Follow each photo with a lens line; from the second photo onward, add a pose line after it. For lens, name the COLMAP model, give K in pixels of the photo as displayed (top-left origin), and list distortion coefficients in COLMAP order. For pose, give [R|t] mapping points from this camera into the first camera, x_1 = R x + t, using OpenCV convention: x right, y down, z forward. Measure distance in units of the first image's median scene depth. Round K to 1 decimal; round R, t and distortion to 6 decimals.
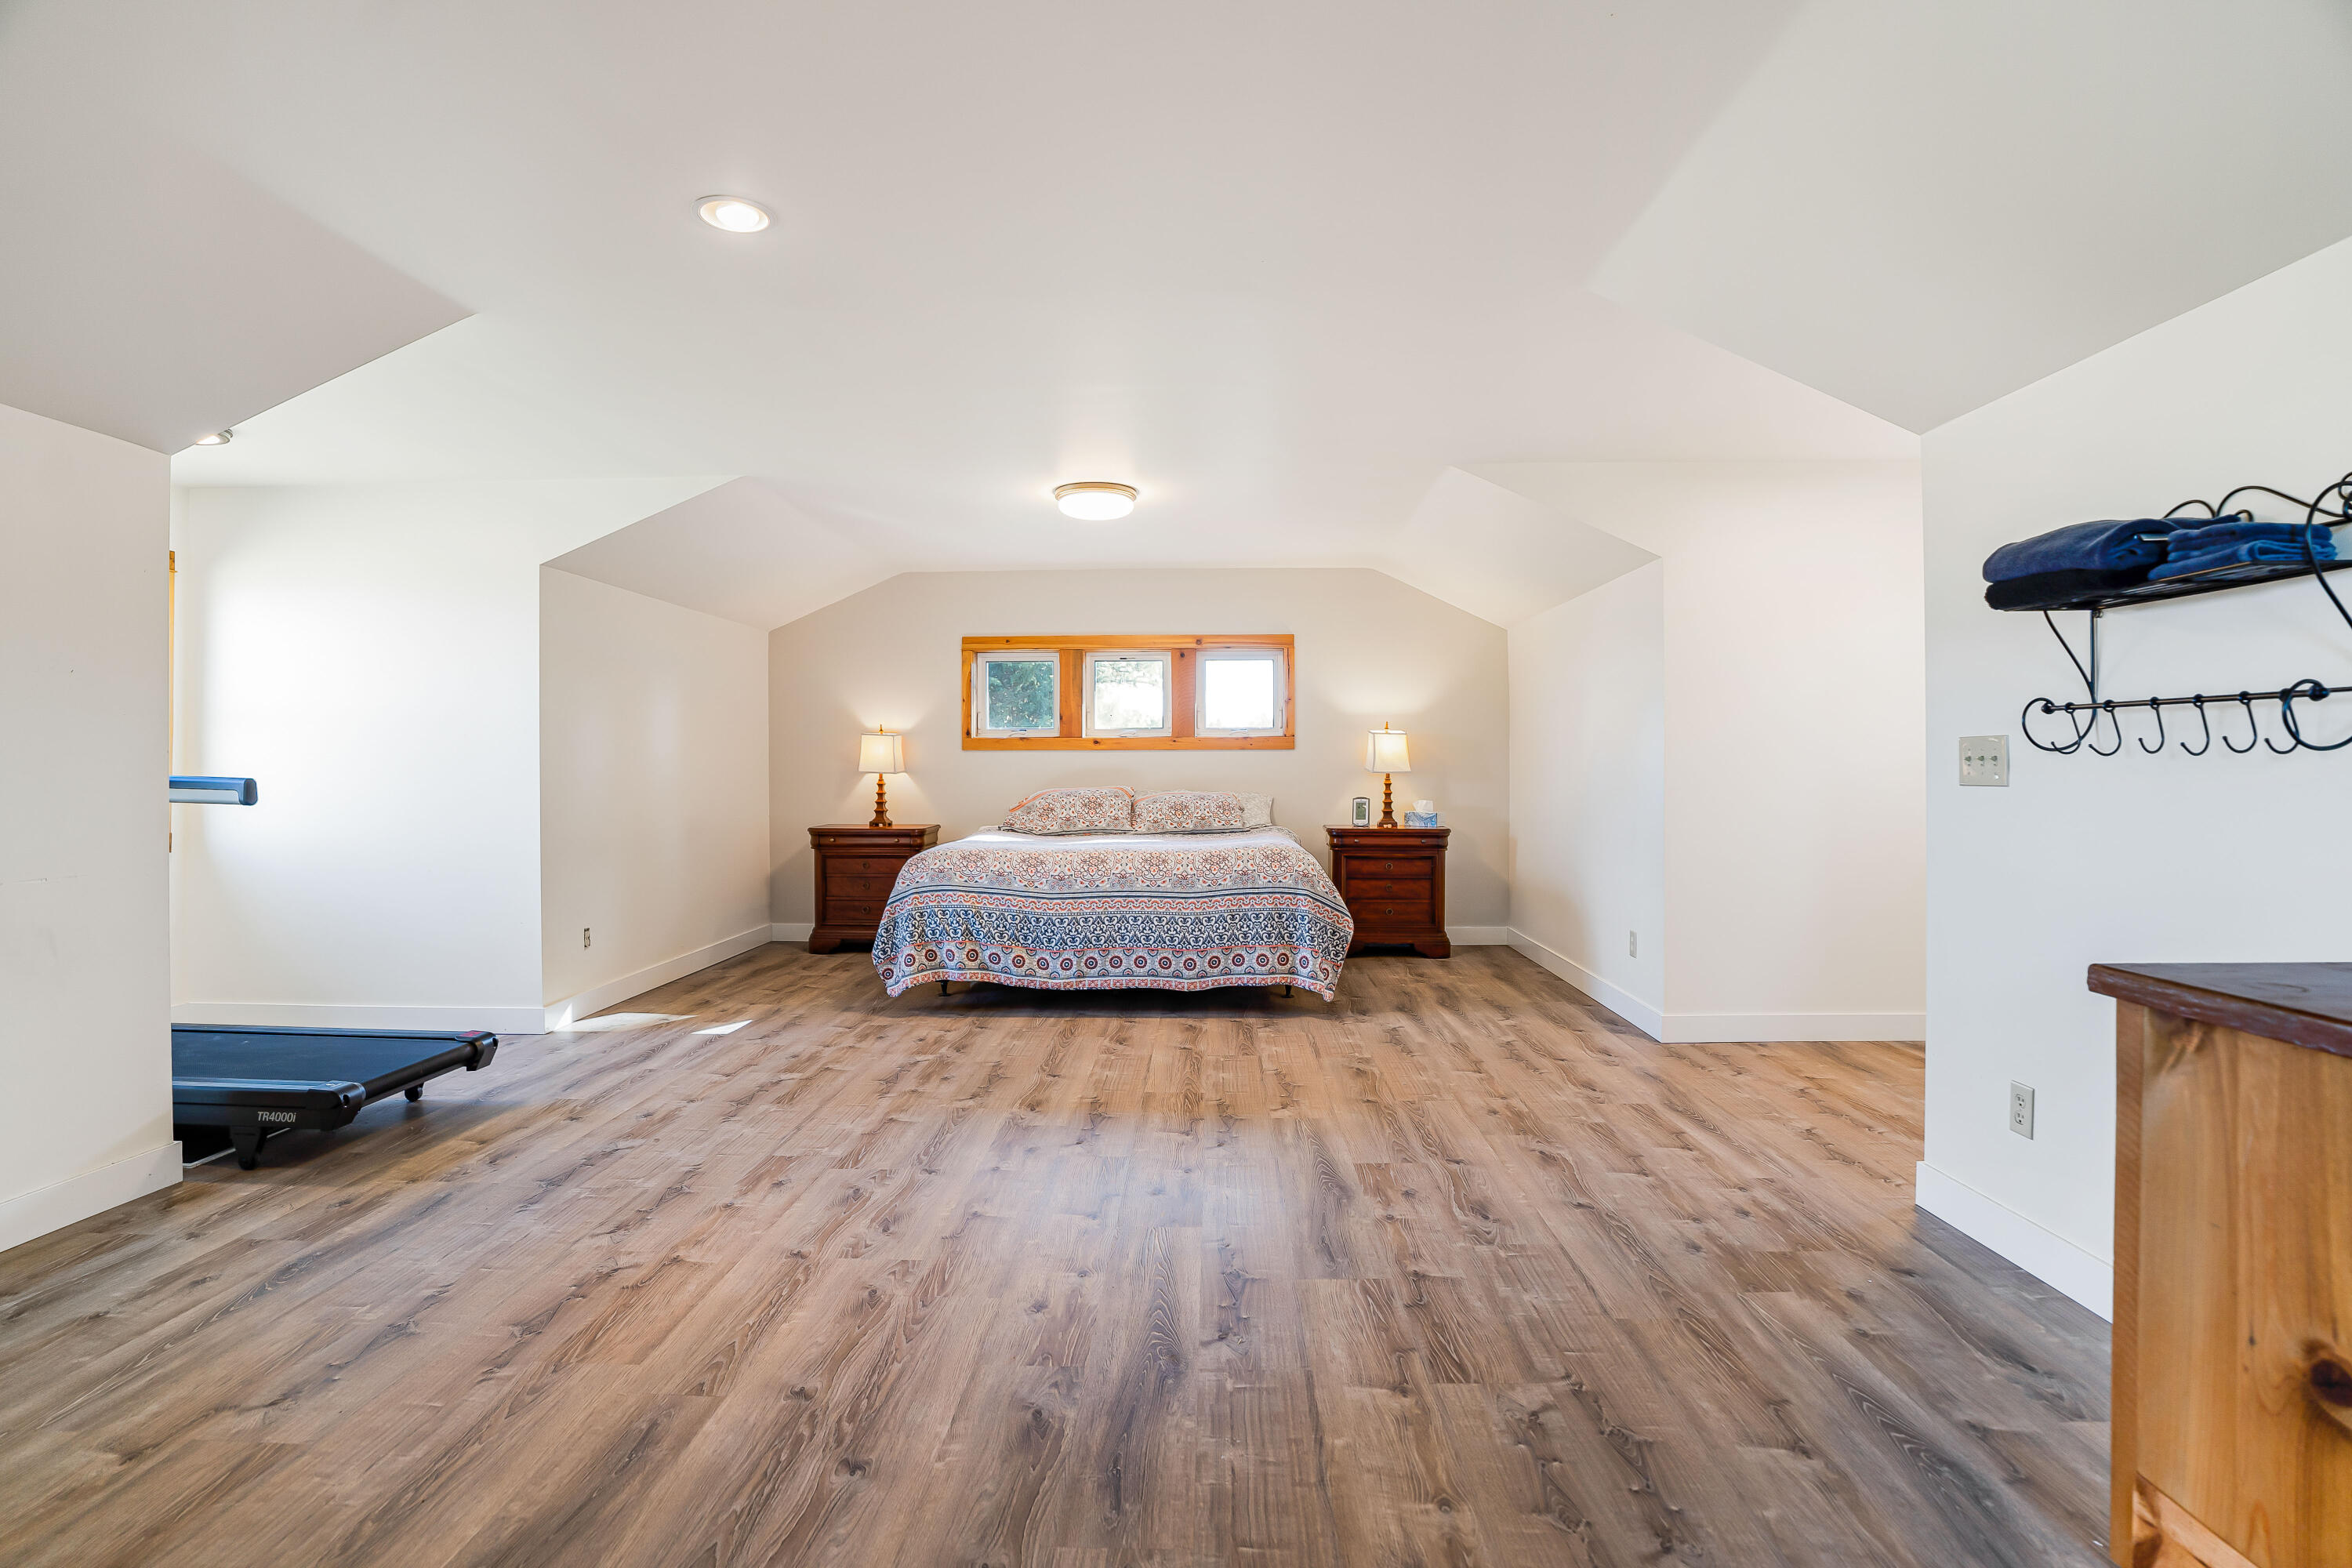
lens RADIAL K [[1158.0, 0, 1189.2], [0, 1158.0, 768.4], [0, 0, 1]] dist [-0.027090, 0.006887]
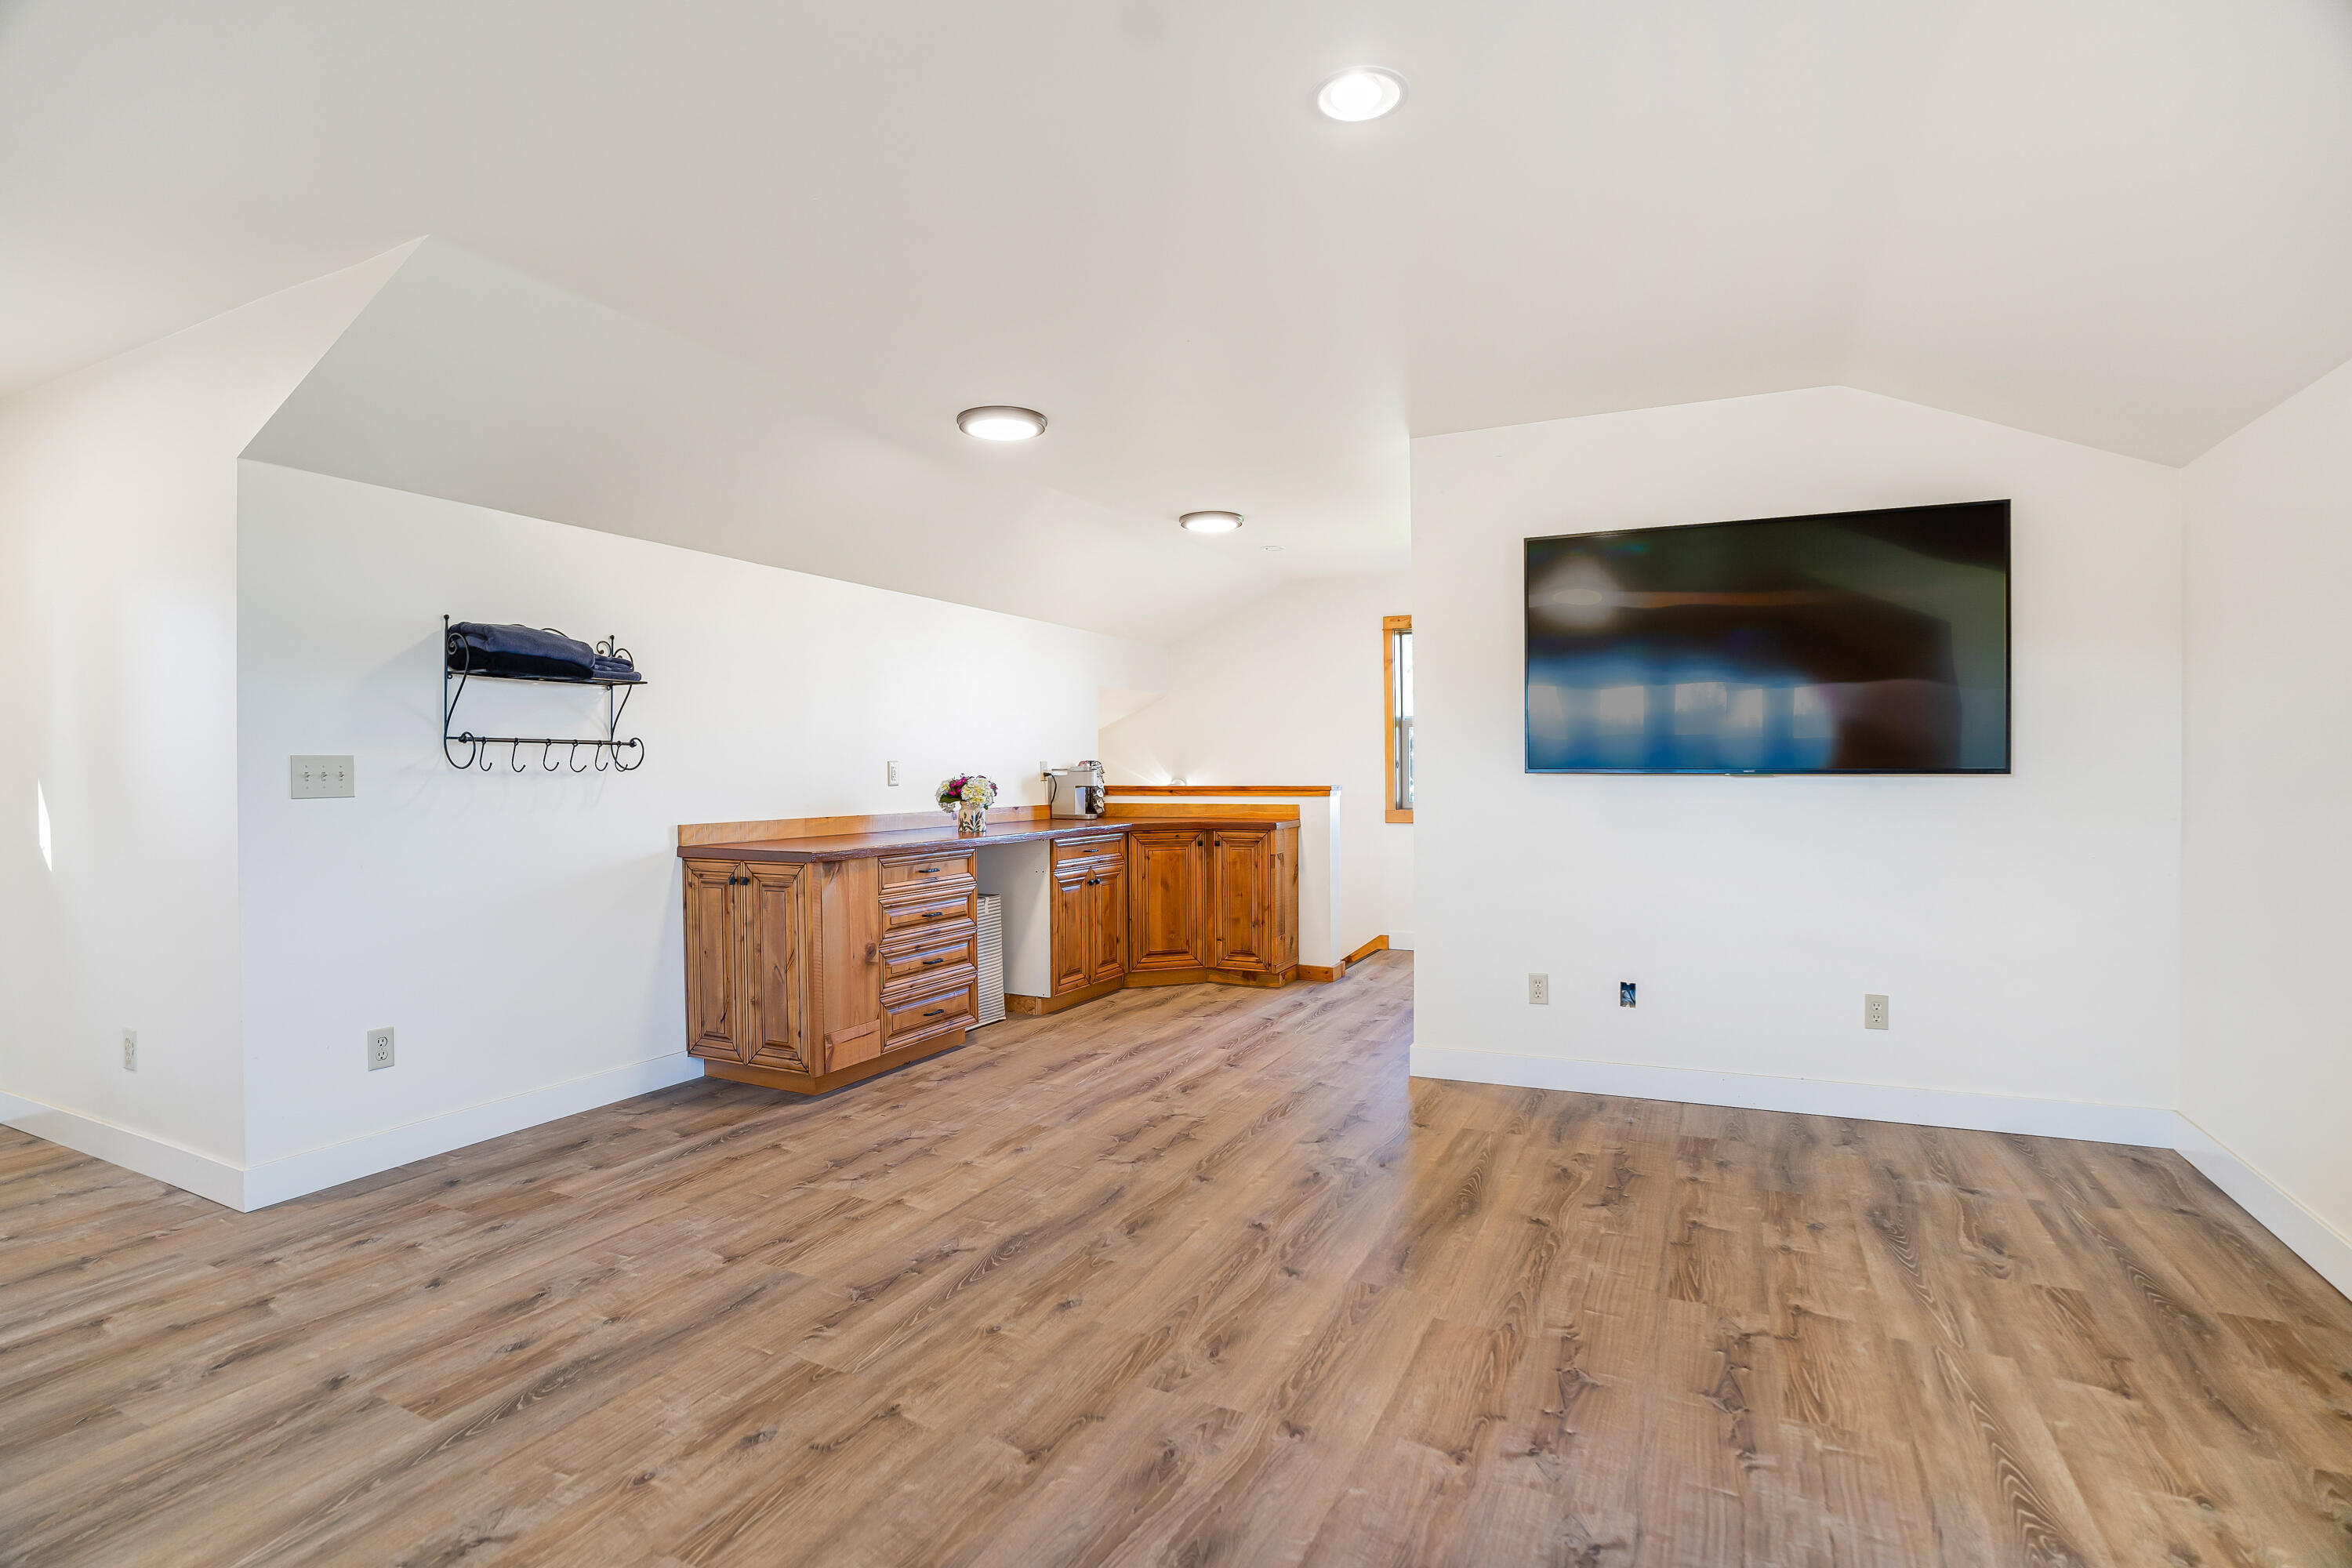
lens RADIAL K [[1158.0, 0, 1175.3], [0, 1158.0, 787.6], [0, 0, 1]] dist [-0.027090, 0.006887]
pose [[-0.910915, 0.006251, 0.412547, -0.641996], [0.013001, 0.999824, 0.013556, 0.000500], [-0.412390, 0.017711, -0.910835, 1.884349]]
